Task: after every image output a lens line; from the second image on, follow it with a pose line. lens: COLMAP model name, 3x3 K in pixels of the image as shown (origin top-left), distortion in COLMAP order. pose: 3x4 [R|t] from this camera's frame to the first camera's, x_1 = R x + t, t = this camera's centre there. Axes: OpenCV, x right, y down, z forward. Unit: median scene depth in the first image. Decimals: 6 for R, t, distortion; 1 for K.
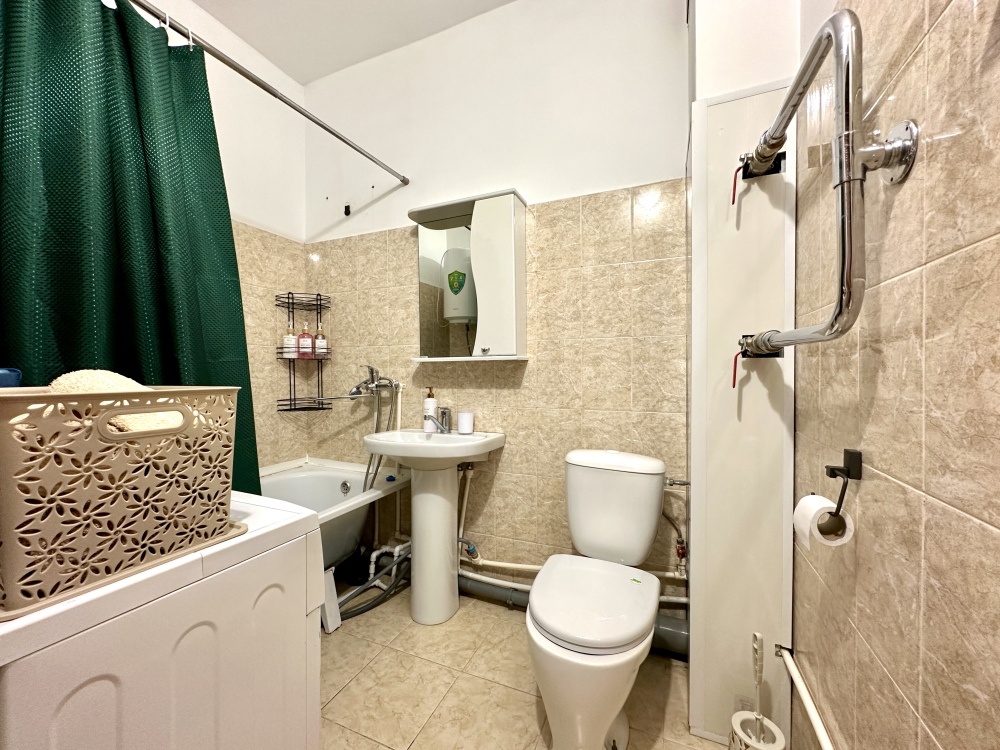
lens RADIAL K [[398.9, 0, 497.3], [0, 398.9, 378.0], [0, 0, 1]] dist [-0.000522, -0.001272]
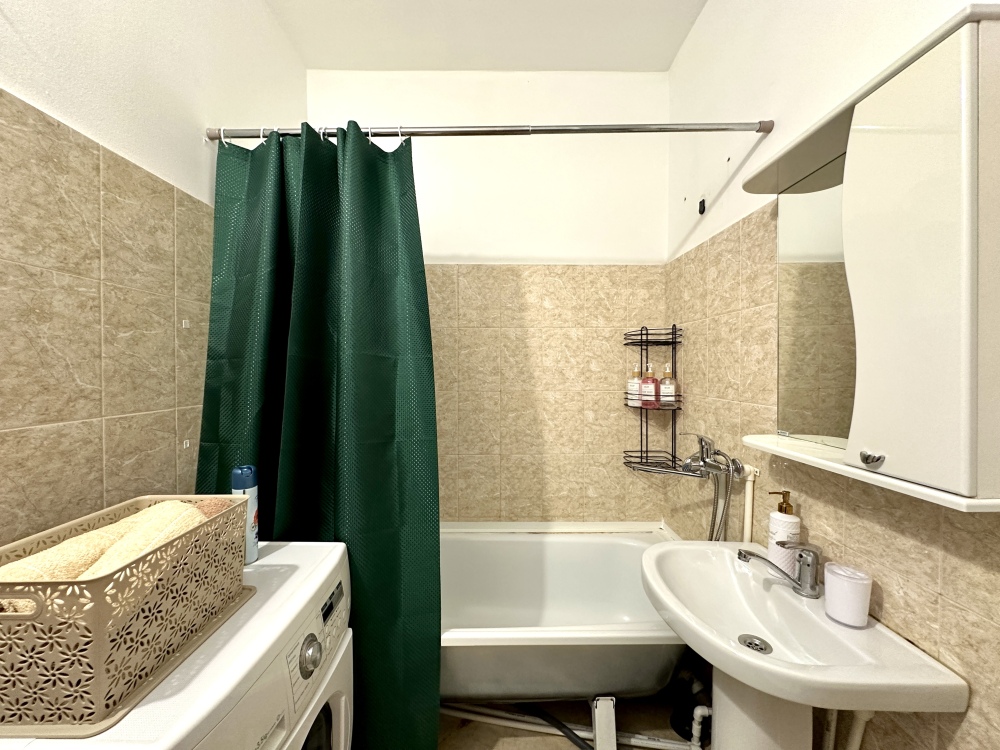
lens RADIAL K [[398.9, 0, 502.4], [0, 398.9, 375.6], [0, 0, 1]] dist [-0.000522, -0.001272]
pose [[0.406023, 0.022612, -0.913583, 0.154164], [-0.016377, 0.999713, 0.017466, -0.128810], [0.913716, 0.007871, 0.406277, 0.400644]]
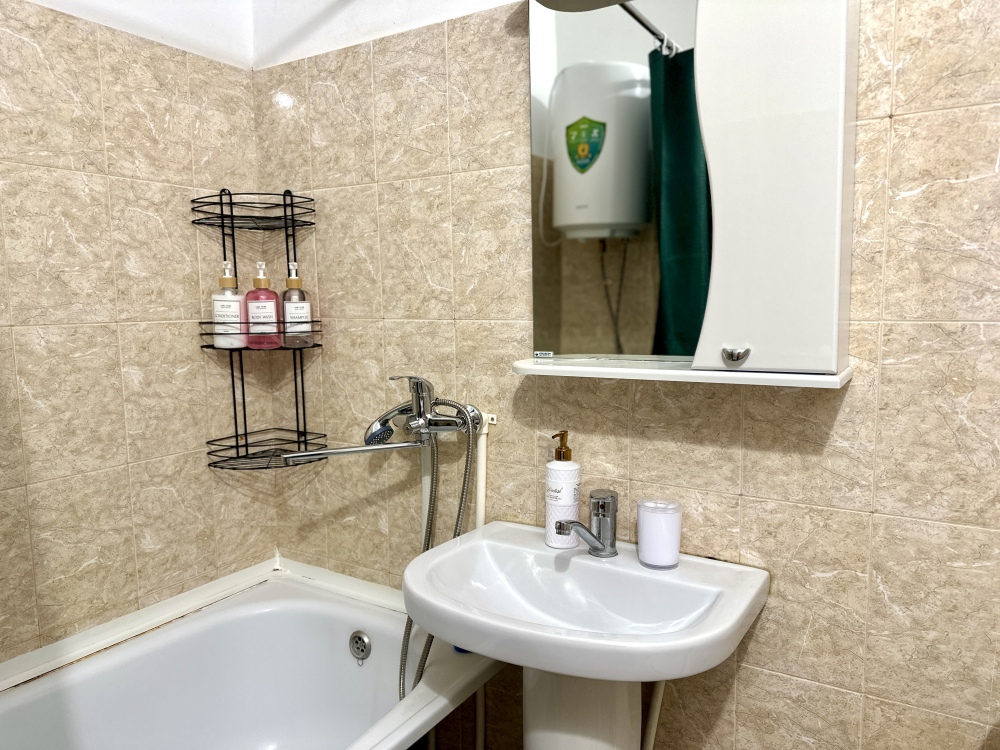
lens RADIAL K [[701.7, 0, 505.3], [0, 701.7, 378.1], [0, 0, 1]] dist [0.063822, -0.092700]
pose [[0.988589, 0.009059, -0.150368, -0.112071], [0.005634, 0.995268, 0.097006, -0.091572], [0.150535, -0.096746, 0.983859, 0.295701]]
